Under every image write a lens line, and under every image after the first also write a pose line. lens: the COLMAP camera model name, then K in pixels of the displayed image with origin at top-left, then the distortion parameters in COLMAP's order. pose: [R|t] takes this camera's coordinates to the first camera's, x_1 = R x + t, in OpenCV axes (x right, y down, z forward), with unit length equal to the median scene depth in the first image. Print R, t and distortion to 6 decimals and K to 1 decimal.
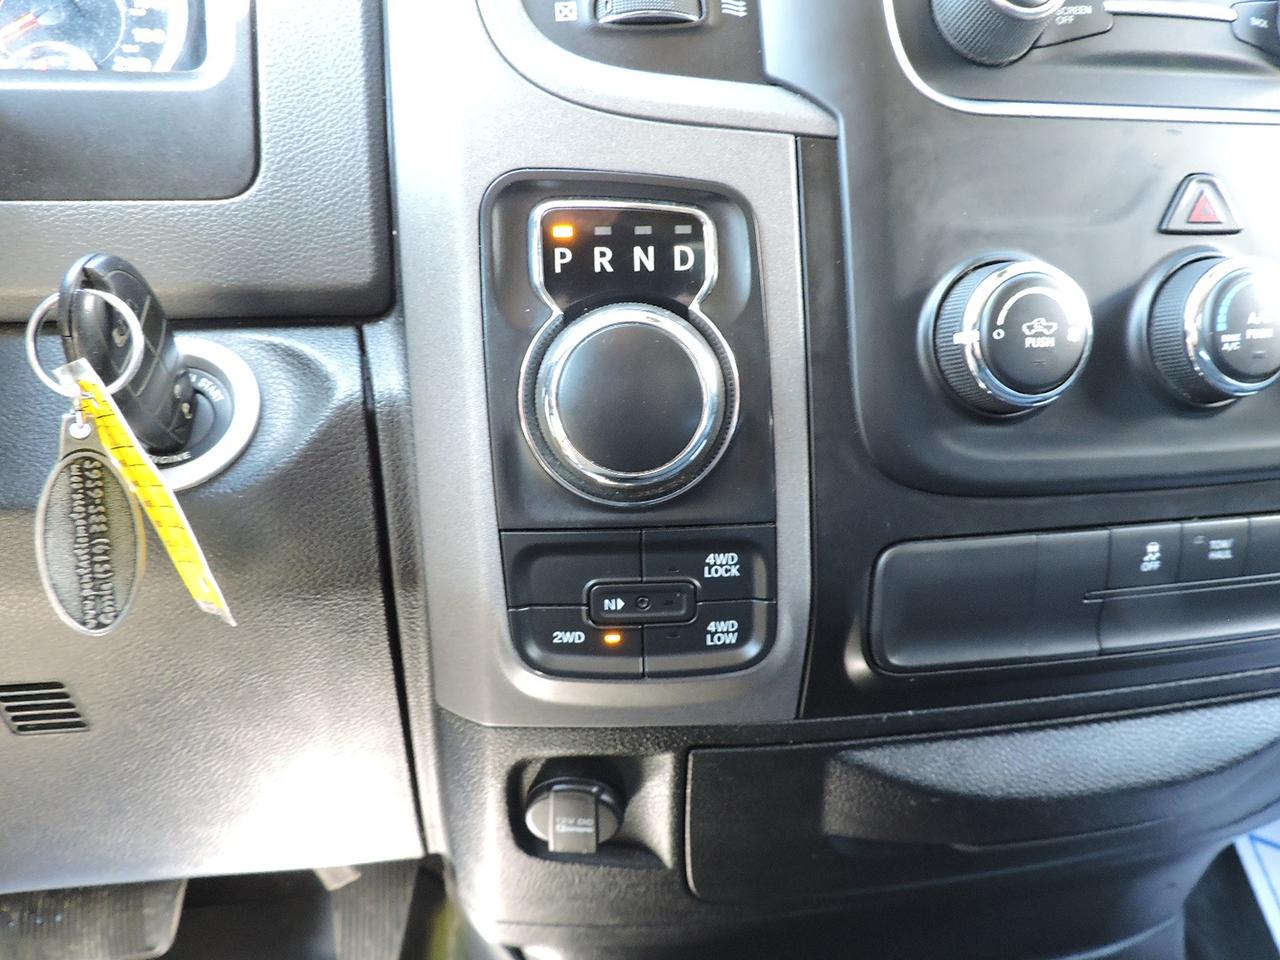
lens RADIAL K [[897.9, 0, 640.0], [0, 897.9, 480.0], [0, 0, 1]] dist [-0.005106, -0.001222]
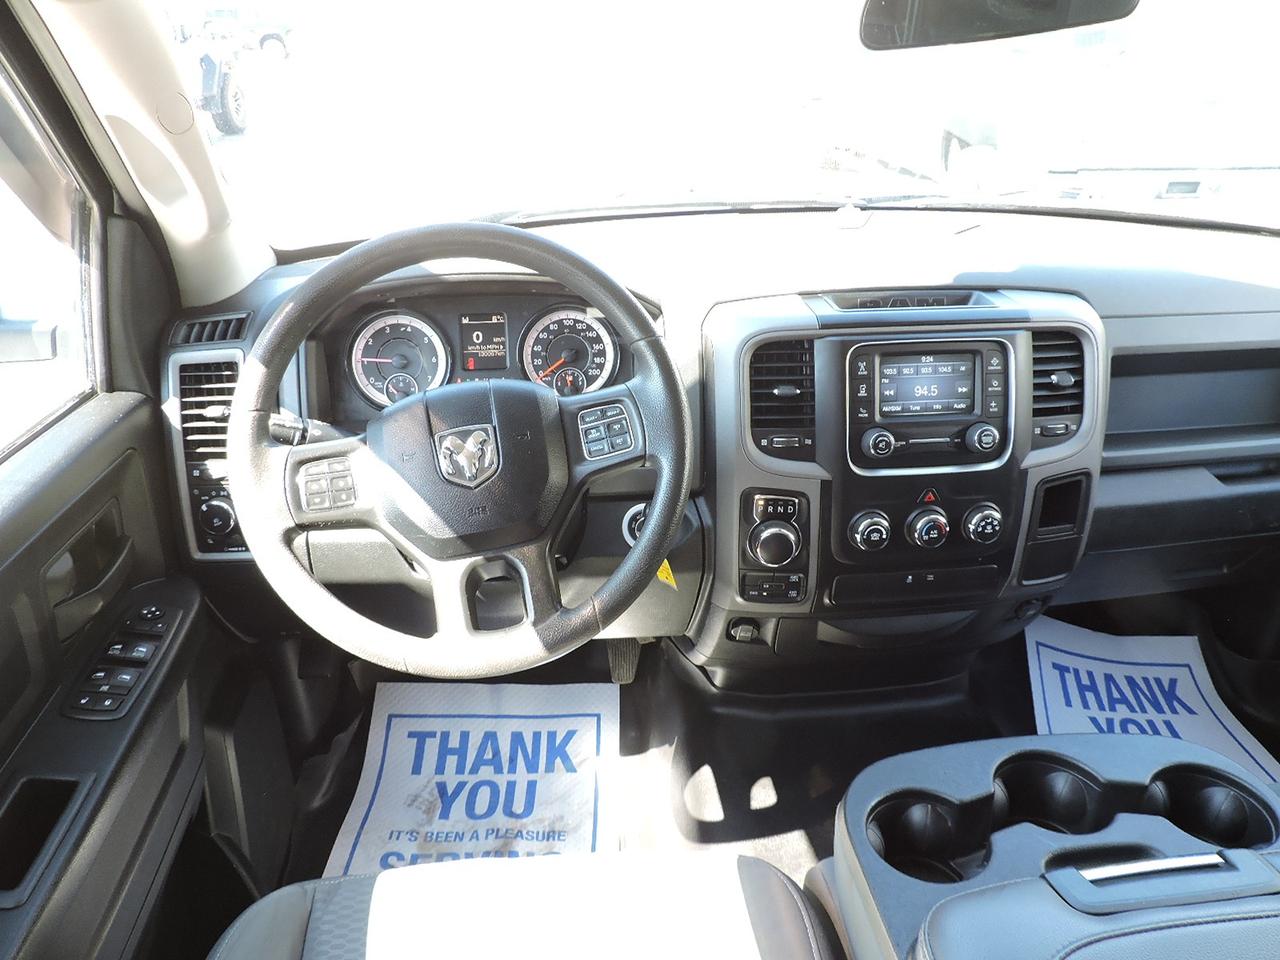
lens RADIAL K [[897.9, 0, 640.0], [0, 897.9, 480.0], [0, 0, 1]] dist [-0.005106, -0.001222]
pose [[0.998044, 0.043954, -0.044459, -0.441361], [-0.031430, 0.967495, 0.250931, -1.328292], [0.054043, -0.249043, 0.966983, -2.838260]]
